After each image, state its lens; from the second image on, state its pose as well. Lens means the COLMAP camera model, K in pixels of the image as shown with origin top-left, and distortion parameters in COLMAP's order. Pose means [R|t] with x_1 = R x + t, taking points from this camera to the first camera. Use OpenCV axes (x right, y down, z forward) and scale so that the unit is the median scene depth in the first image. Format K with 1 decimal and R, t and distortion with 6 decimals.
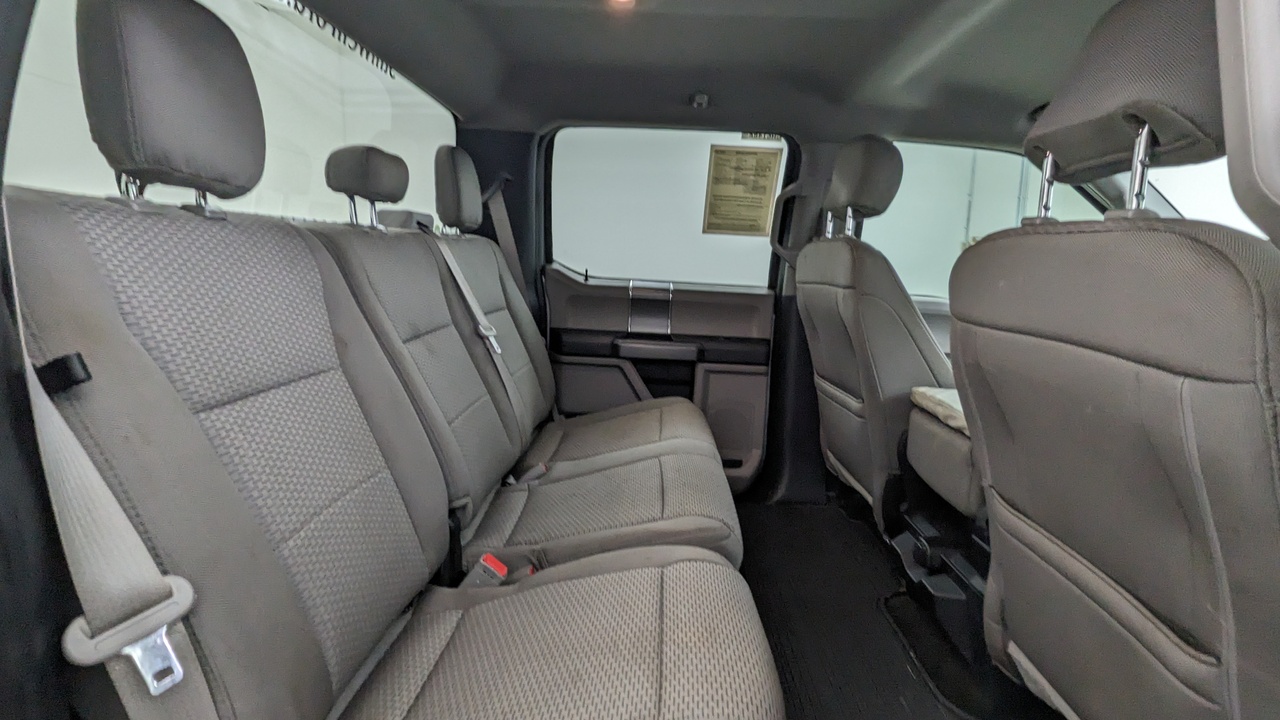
lens RADIAL K [[602.4, 0, 643.8], [0, 602.4, 348.9], [0, 0, 1]] dist [-0.000627, 0.000177]
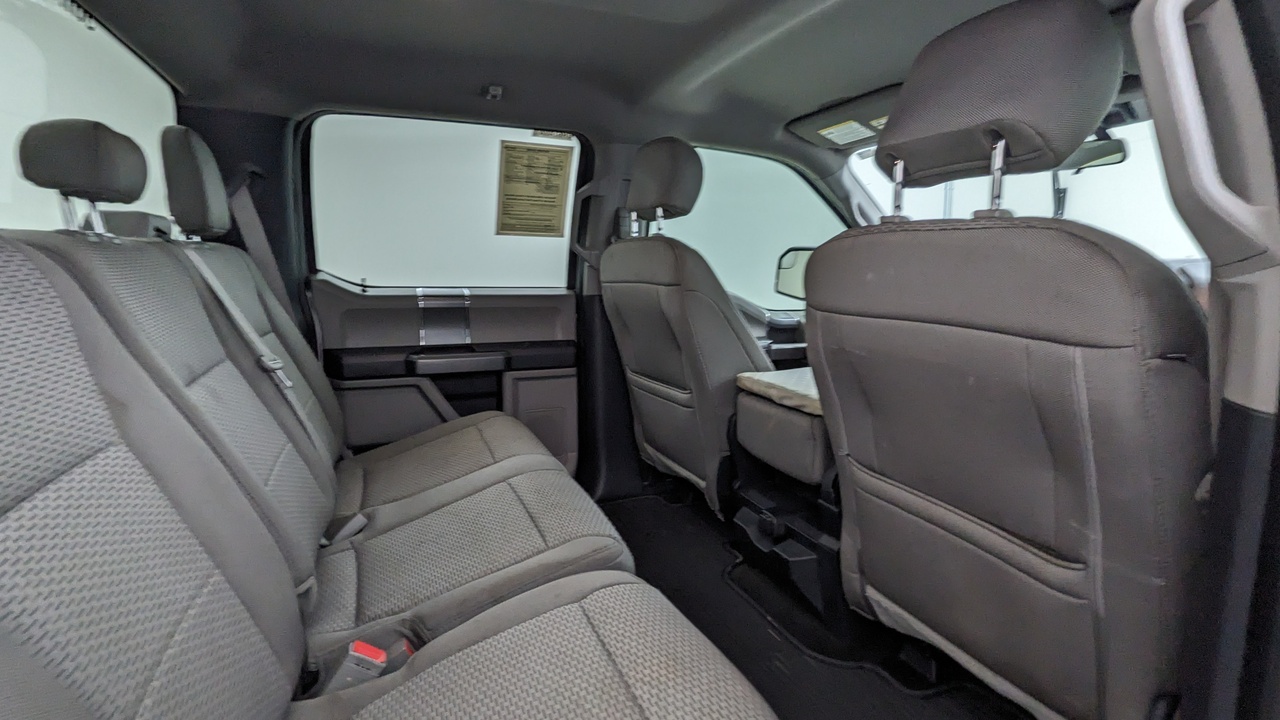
lens RADIAL K [[602.4, 0, 643.4], [0, 602.4, 351.3], [0, 0, 1]] dist [-0.000627, 0.000177]
pose [[0.912688, -0.096583, 0.397079, -0.132957], [0.094497, 0.995215, 0.024867, -0.019231], [-0.397580, 0.014827, 0.917448, 0.075025]]
